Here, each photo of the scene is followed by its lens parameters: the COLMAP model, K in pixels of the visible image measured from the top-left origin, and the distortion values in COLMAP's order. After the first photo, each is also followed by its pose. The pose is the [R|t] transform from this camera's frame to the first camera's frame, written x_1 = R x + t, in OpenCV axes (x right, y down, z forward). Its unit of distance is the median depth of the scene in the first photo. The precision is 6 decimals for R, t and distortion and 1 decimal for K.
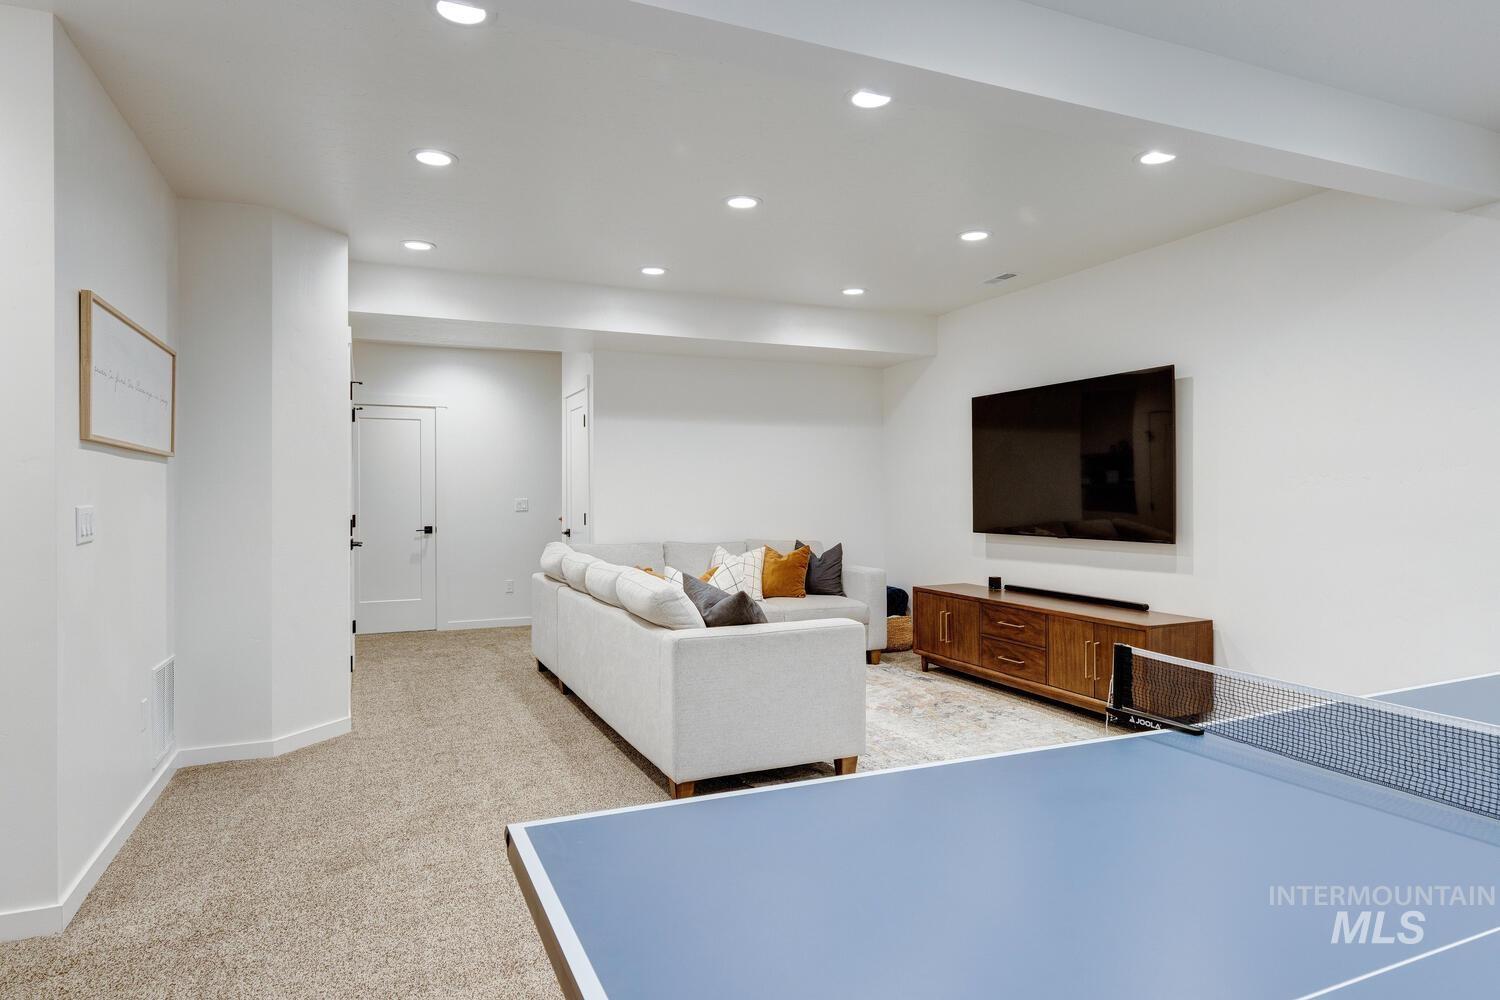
lens RADIAL K [[815.1, 0, 750.0], [0, 815.1, 500.0], [0, 0, 1]] dist [0.001787, 0.000278]
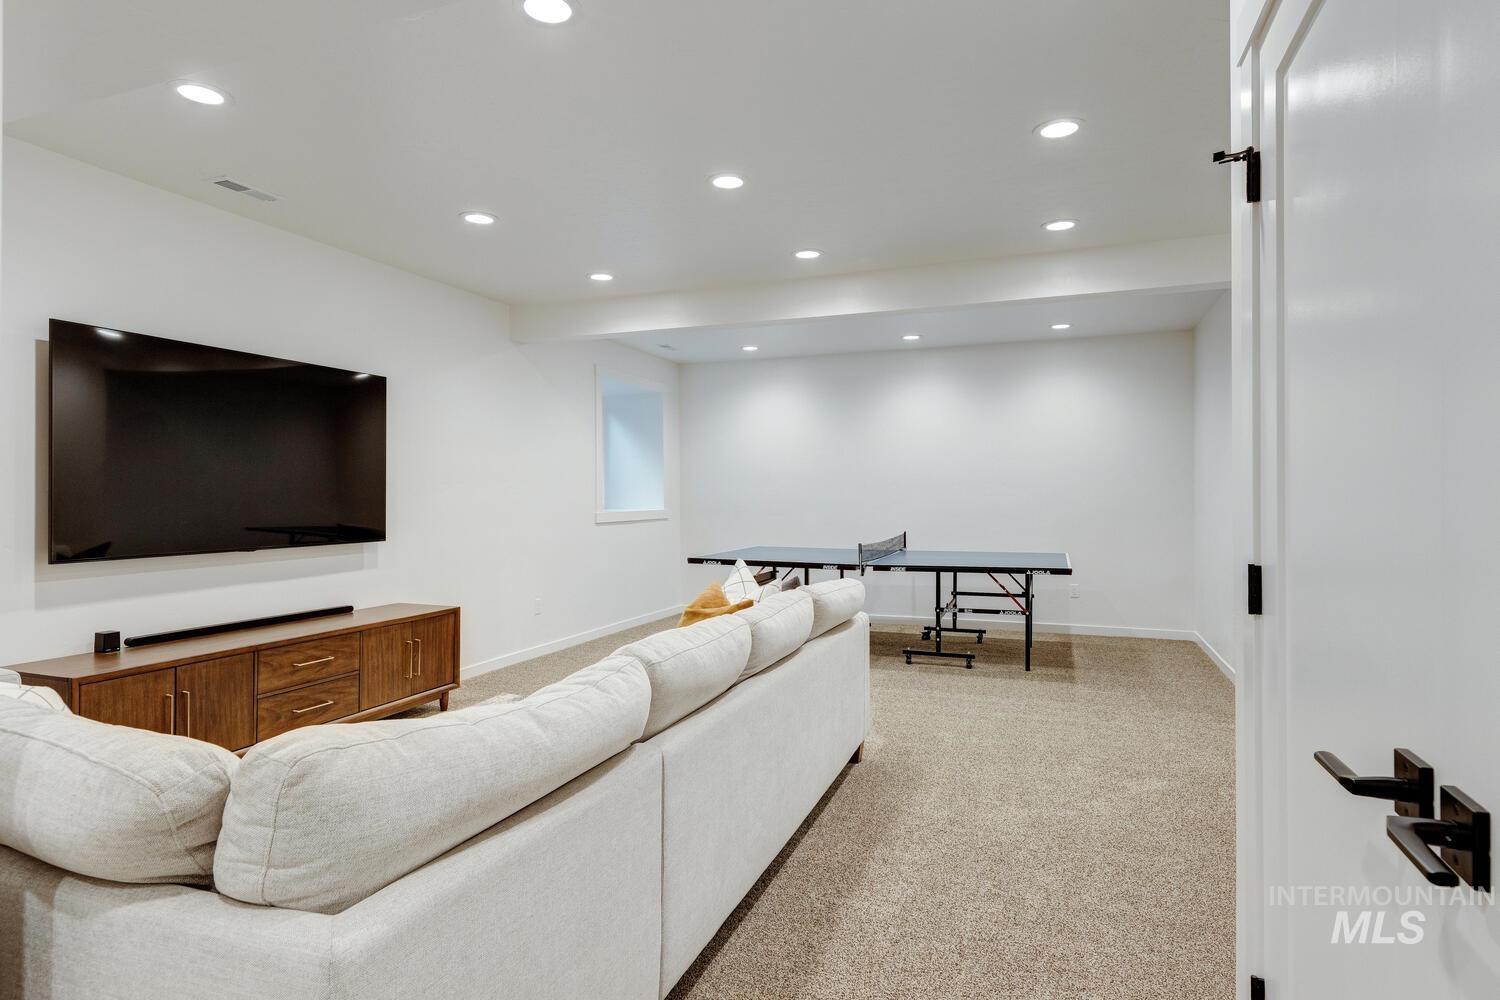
lens RADIAL K [[815.1, 0, 750.0], [0, 815.1, 500.0], [0, 0, 1]] dist [0.001787, 0.000278]
pose [[-0.706750, 0.000343, 0.707464, -0.550638], [0.006184, 0.999965, 0.005693, -0.003751], [-0.707437, 0.008399, -0.706727, 1.312140]]
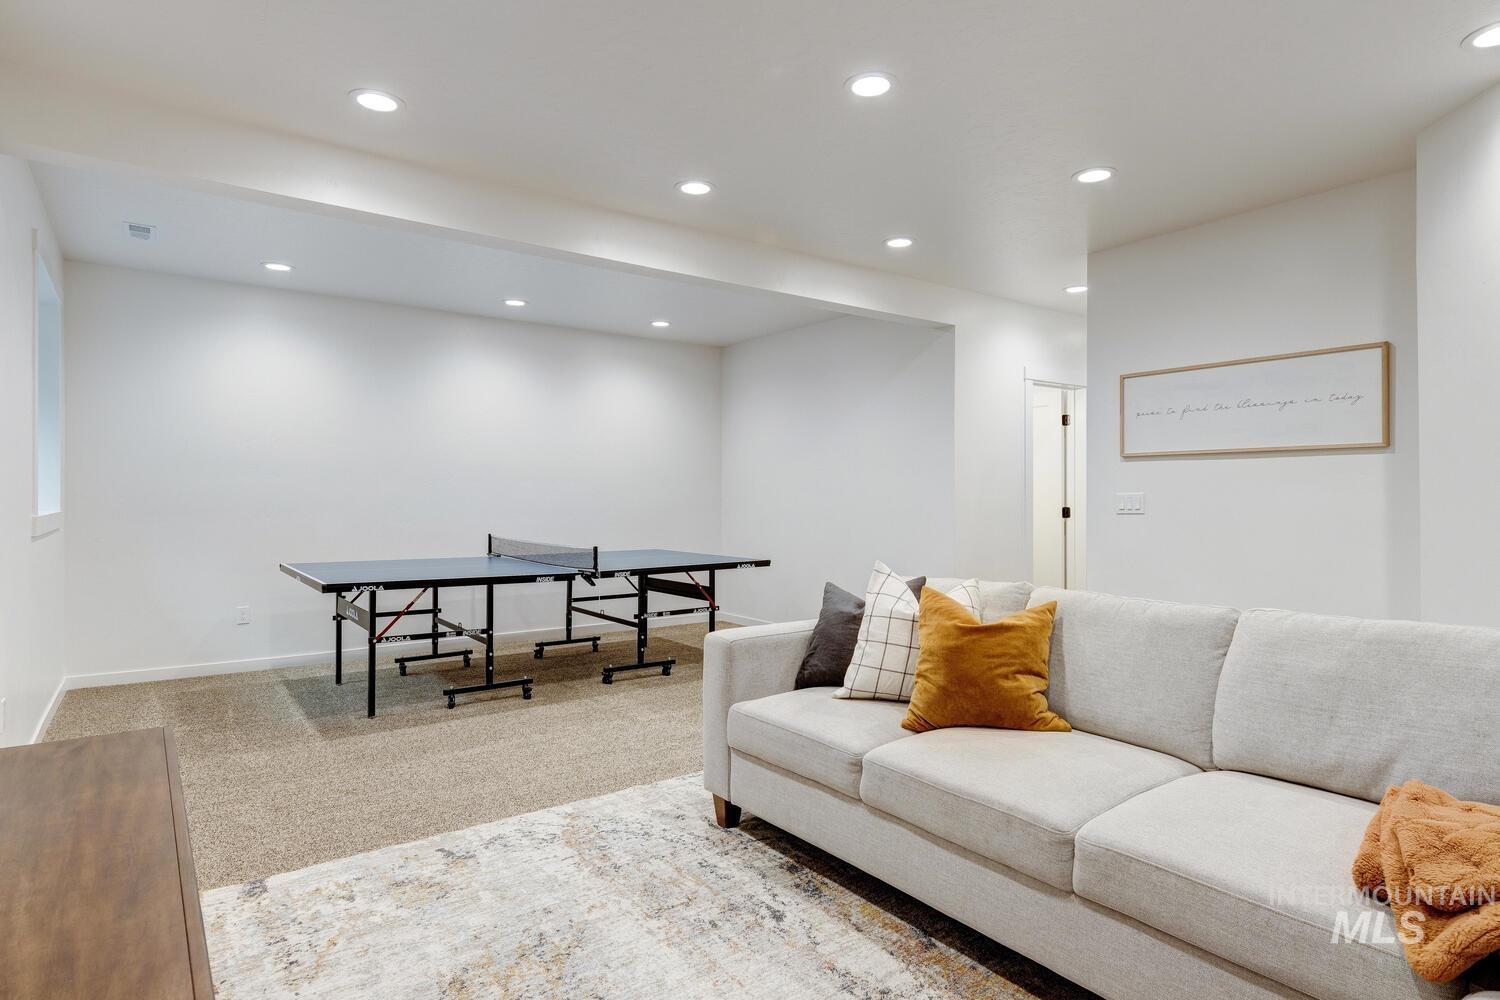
lens RADIAL K [[815.1, 0, 750.0], [0, 815.1, 500.0], [0, 0, 1]] dist [0.001787, 0.000278]
pose [[-0.975910, -0.000867, -0.218174, 0.207072], [-0.001465, 0.999996, 0.002580, 0.009362], [0.218171, 0.002837, -0.975907, 1.355556]]
